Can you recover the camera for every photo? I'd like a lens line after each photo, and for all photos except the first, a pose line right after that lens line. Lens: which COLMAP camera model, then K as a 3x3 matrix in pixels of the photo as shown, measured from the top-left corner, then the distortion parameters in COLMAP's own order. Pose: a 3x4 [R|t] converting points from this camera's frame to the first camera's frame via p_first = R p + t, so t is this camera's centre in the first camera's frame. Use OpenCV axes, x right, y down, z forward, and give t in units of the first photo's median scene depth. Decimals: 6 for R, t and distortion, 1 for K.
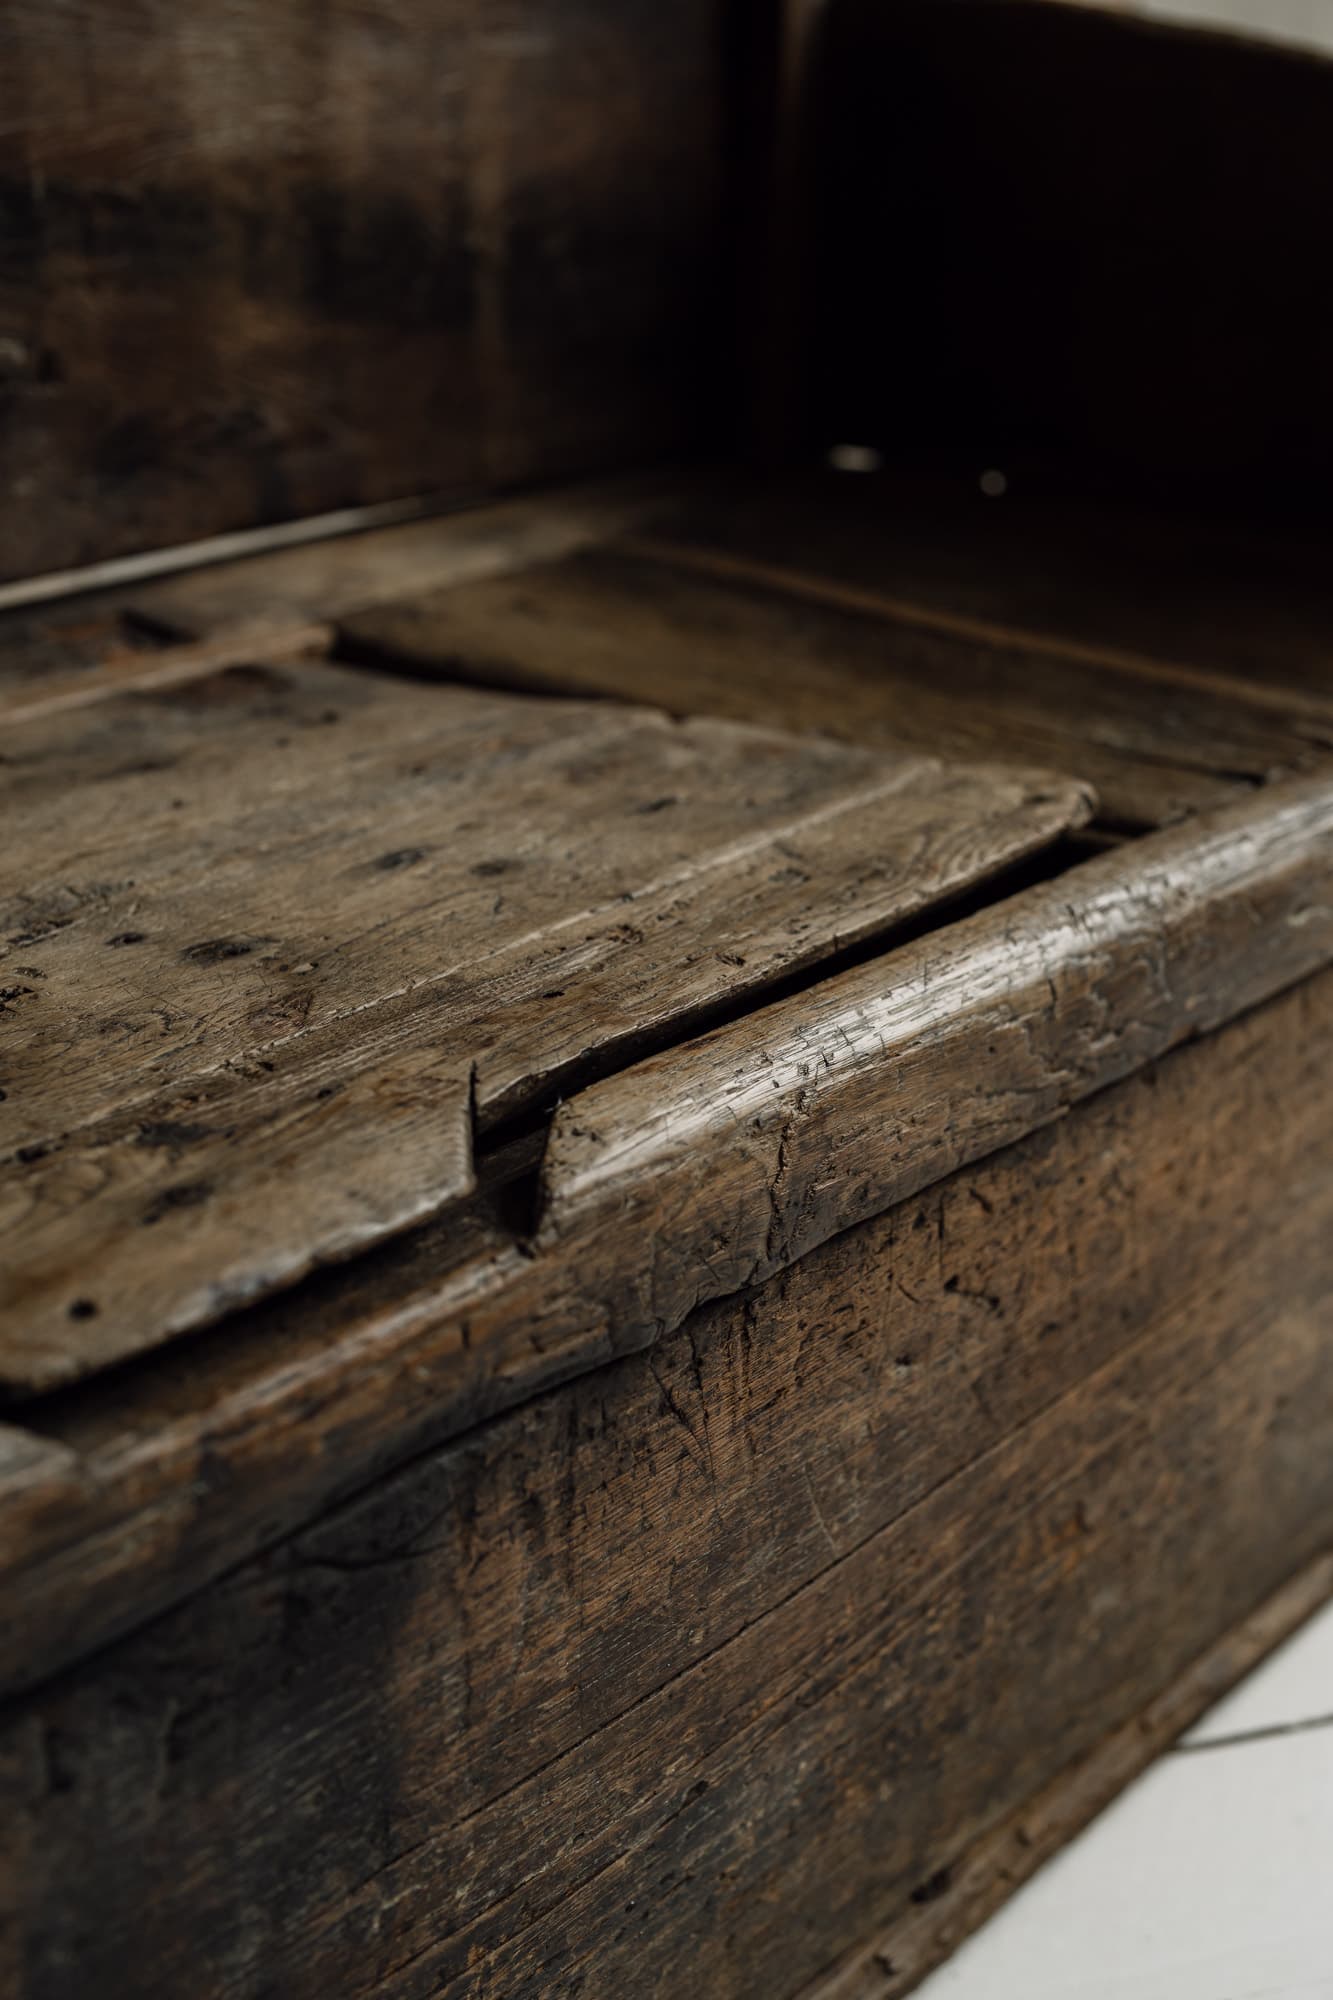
lens RADIAL K [[2882.5, 0, 669.8], [0, 2882.5, 998.0], [0, 0, 1]] dist [0.013424, 0.000000]
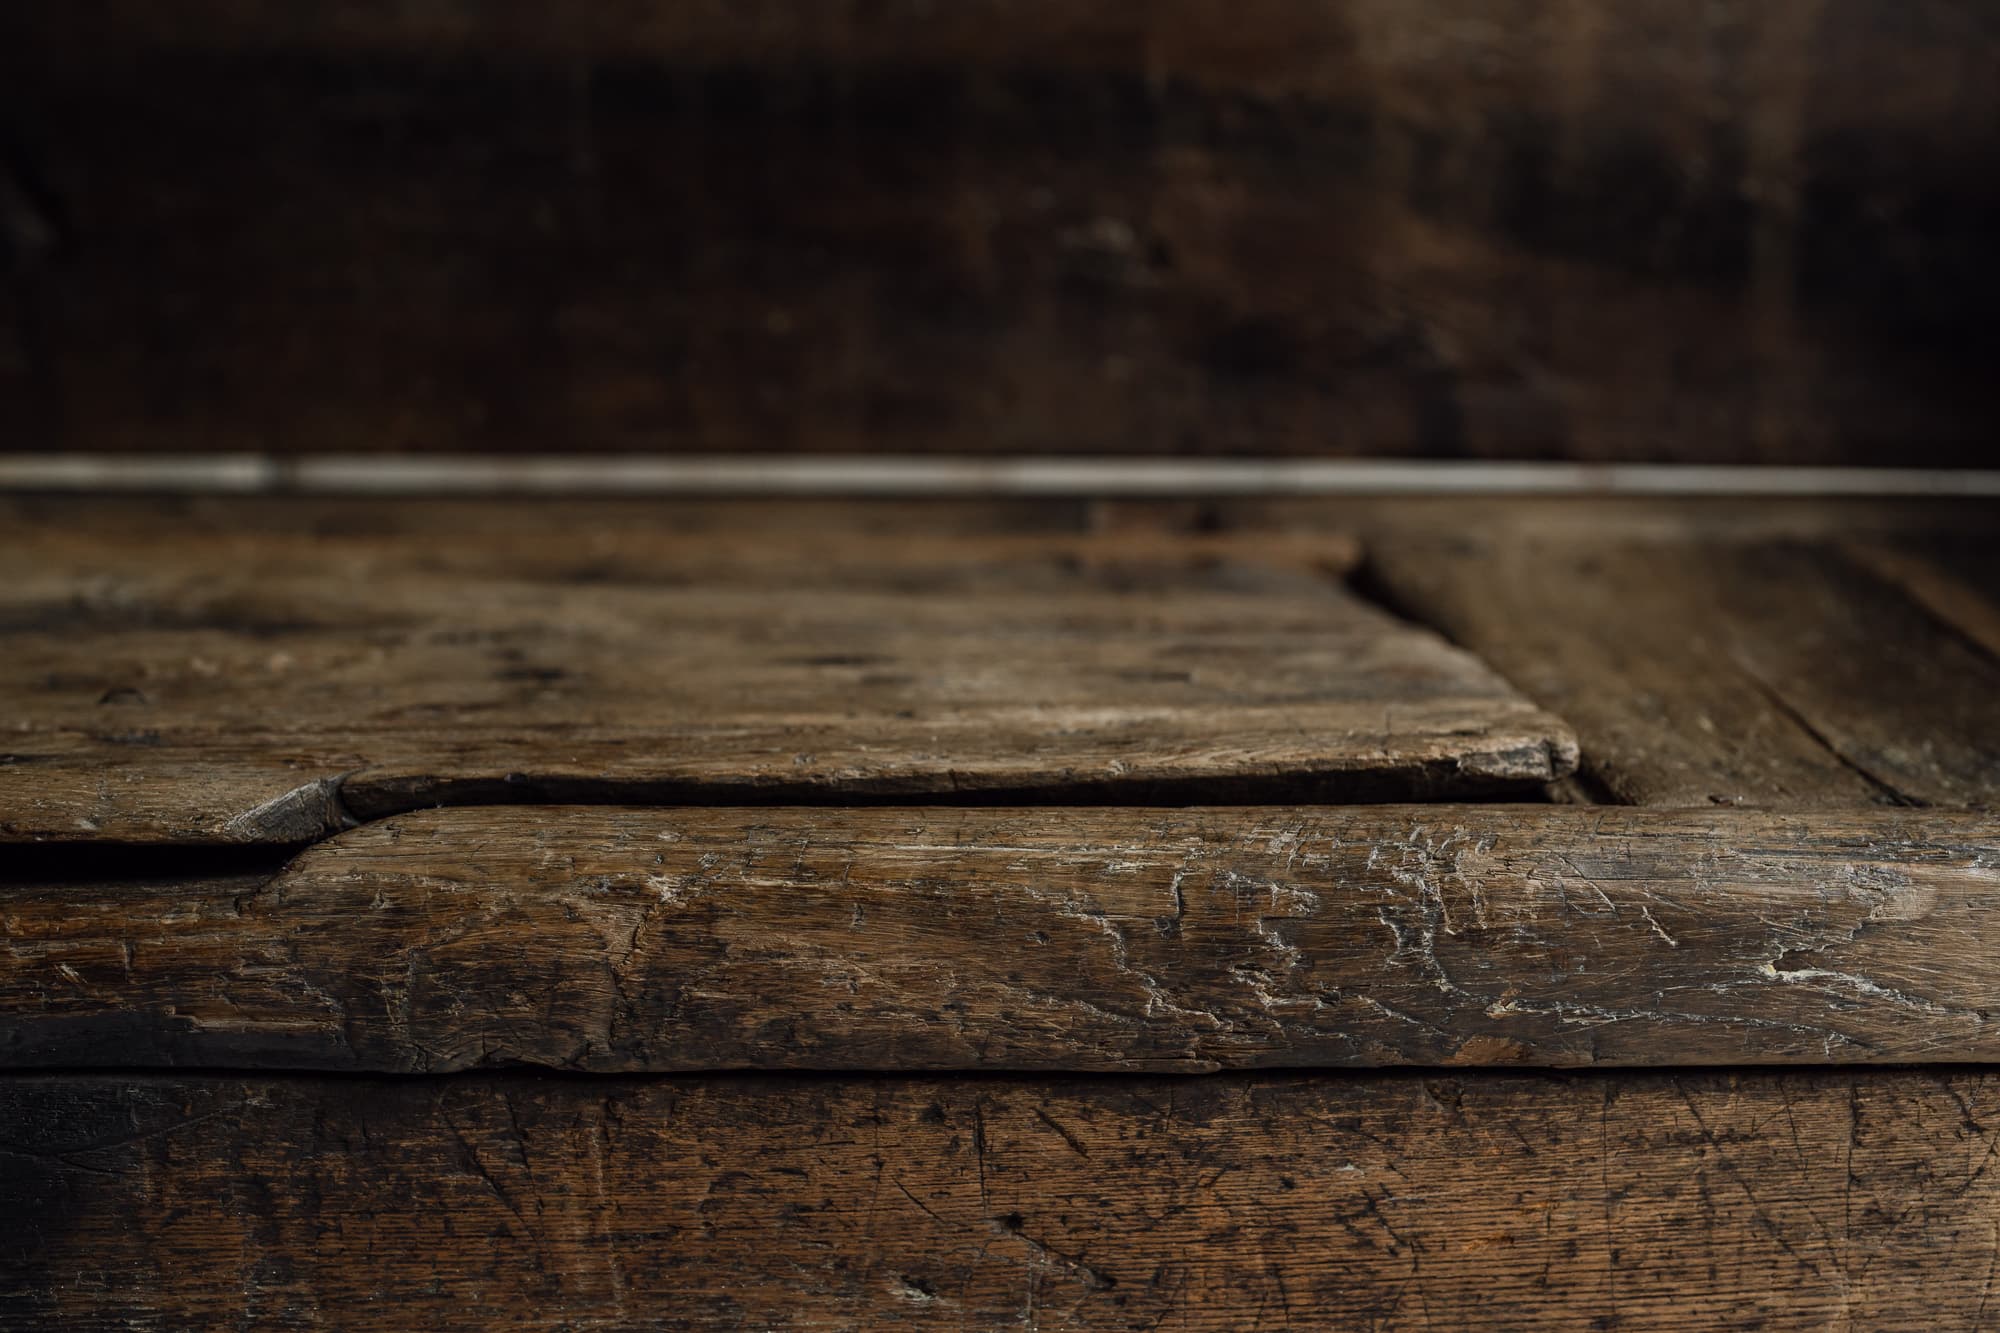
lens RADIAL K [[2882.5, 0, 992.4], [0, 2882.5, 668.3], [0, 0, 1]] dist [0.013424, 0.000000]
pose [[0.668284, 0.149579, -0.728713, 0.660836], [-0.278074, 0.958794, -0.058209, -0.003358], [0.689979, 0.241536, 0.682341, 0.385167]]
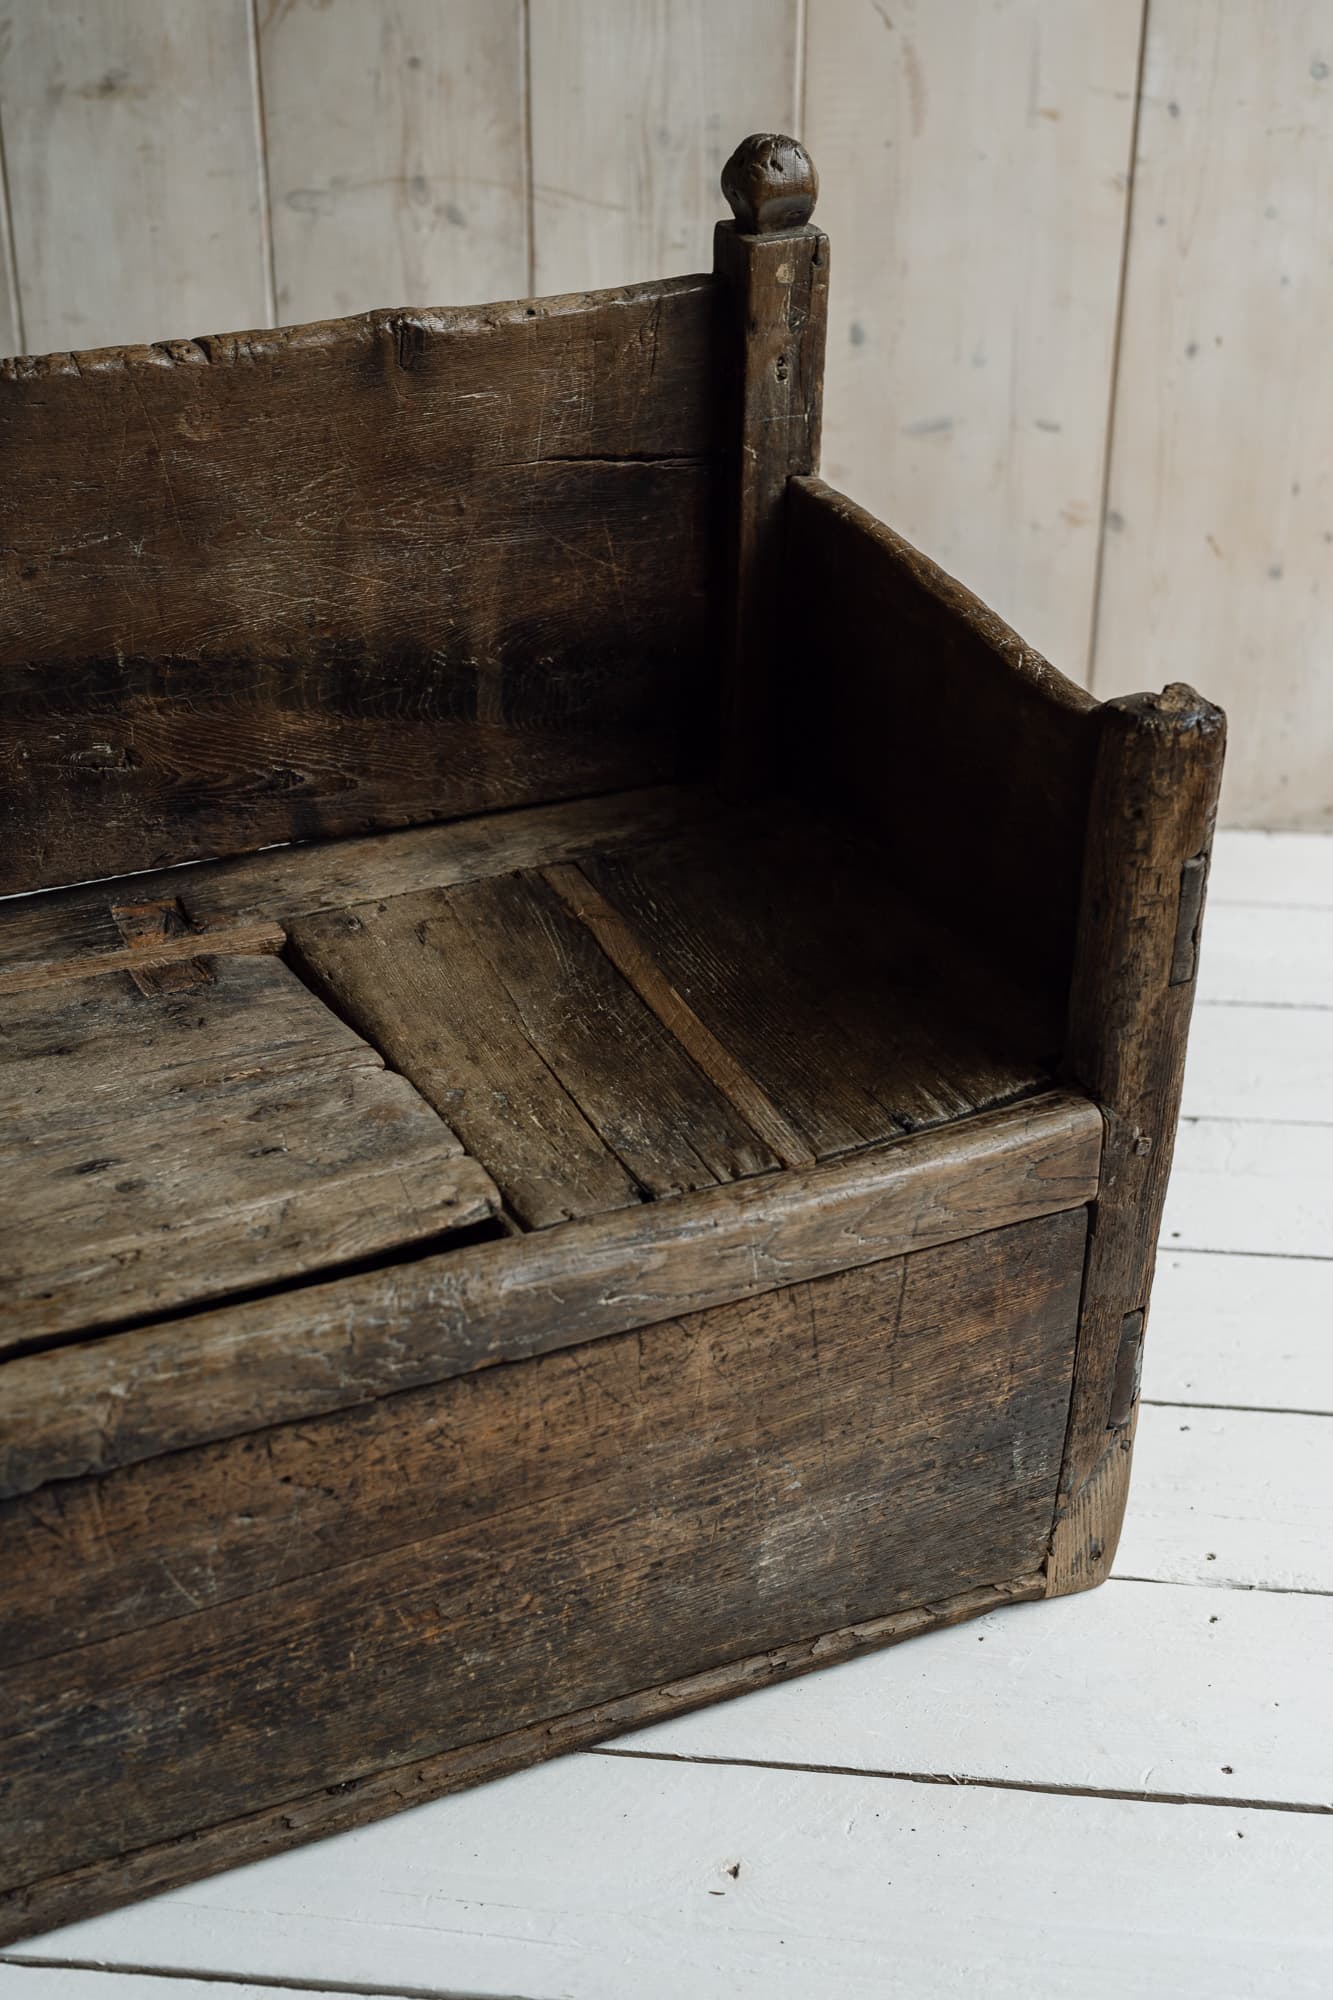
lens RADIAL K [[2882.5, 0, 660.1], [0, 2882.5, 1003.6], [0, 0, 1]] dist [0.013424, 0.000000]
pose [[0.909502, 0.201281, -0.363720, 0.882912], [-0.155105, 0.976086, 0.152312, -0.488185], [0.385680, -0.082113, 0.918971, -0.520059]]
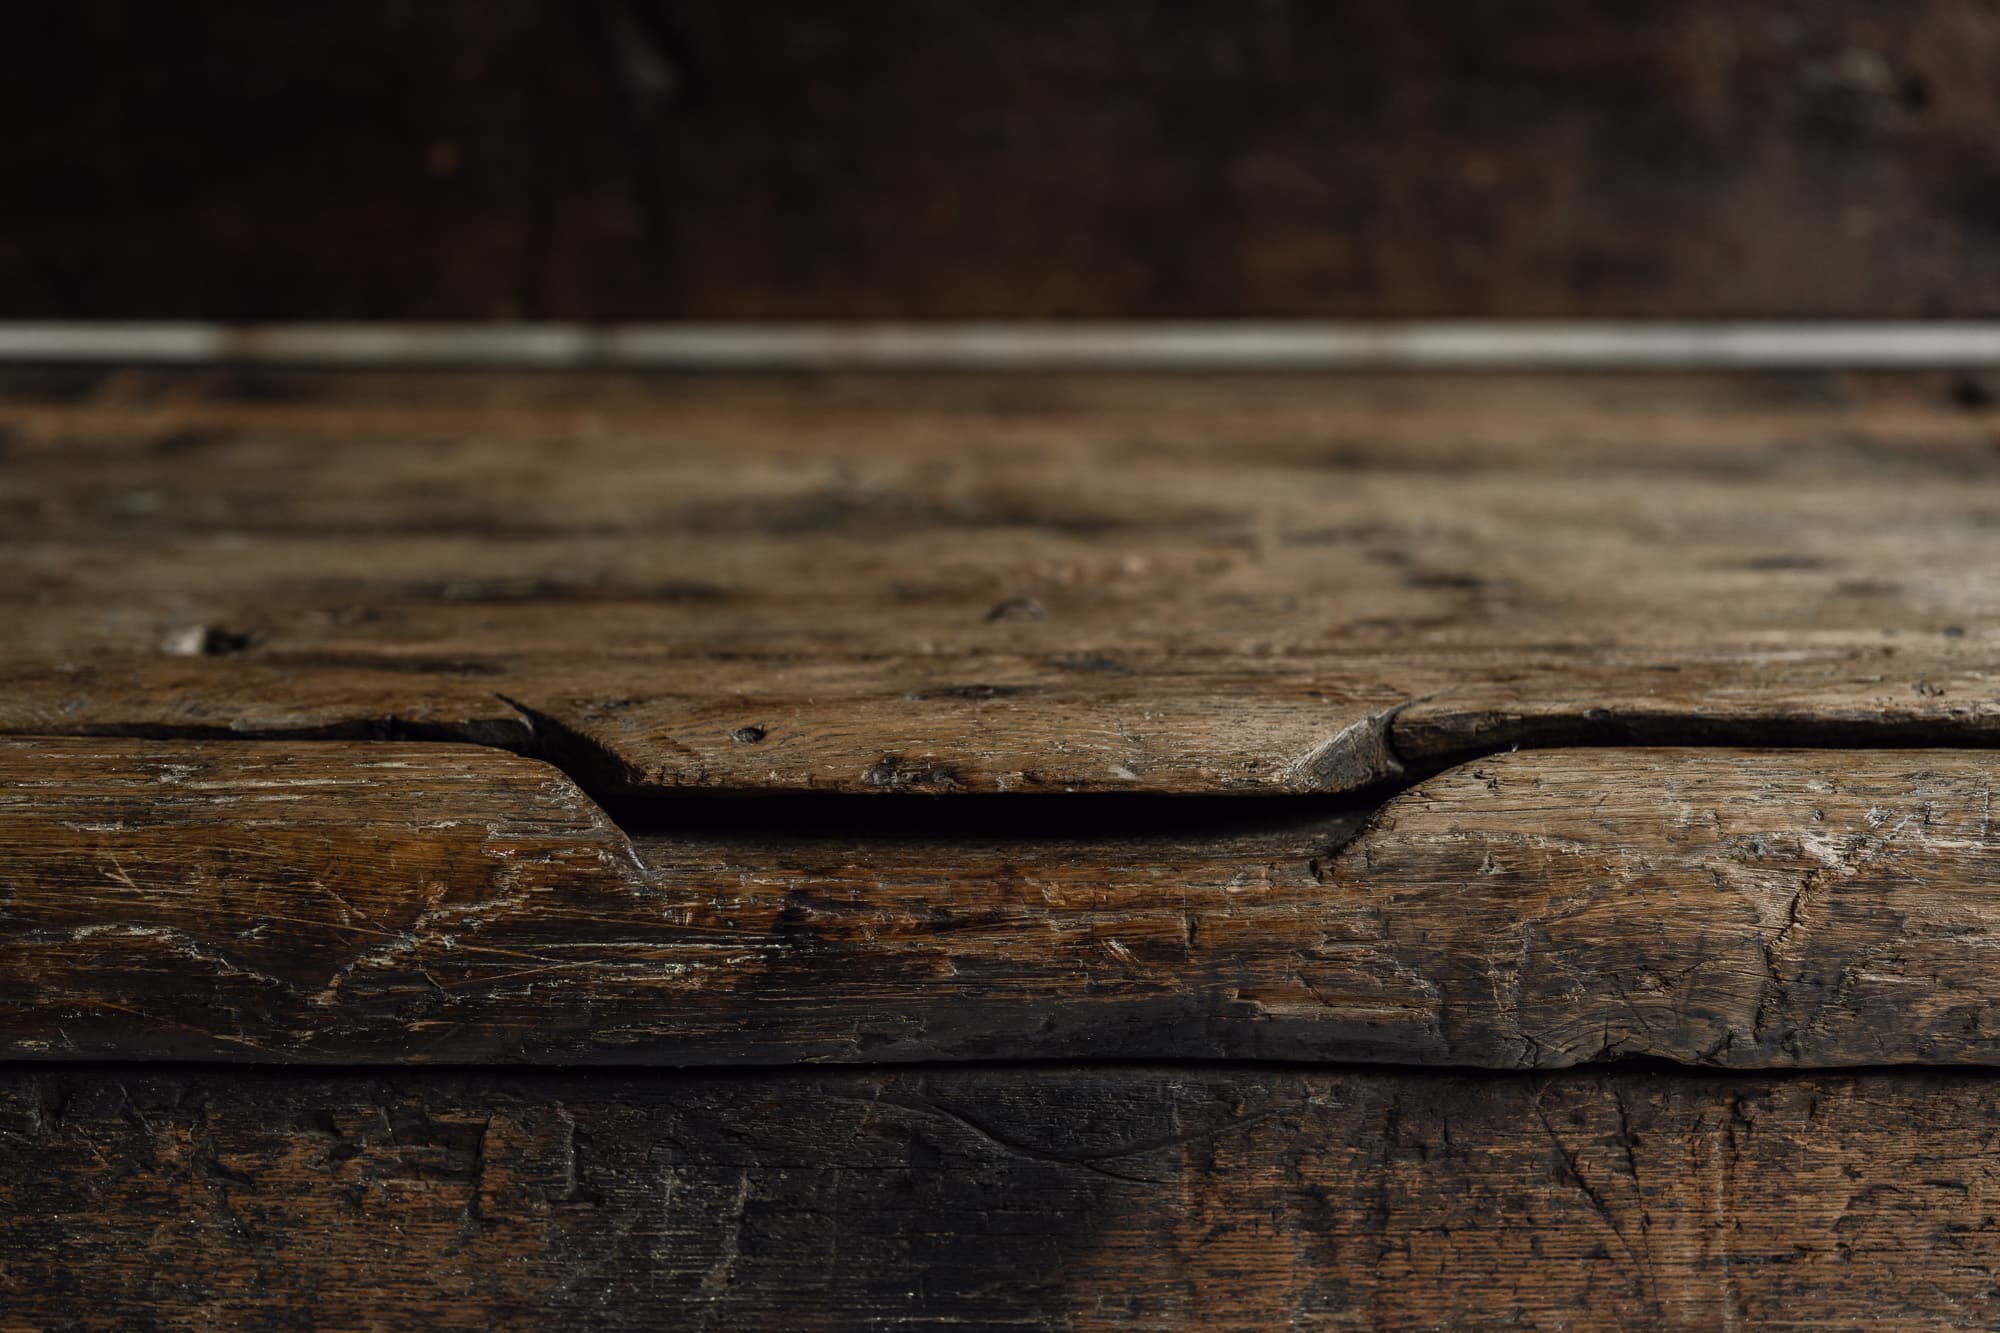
lens RADIAL K [[2882.5, 0, 1002.1], [0, 2882.5, 663.6], [0, 0, 1]] dist [0.013424, 0.000000]
pose [[0.645755, 0.182641, -0.741378, 0.392987], [-0.277691, 0.960656, -0.005213, 0.048050], [0.711258, 0.209241, 0.671067, 0.293121]]
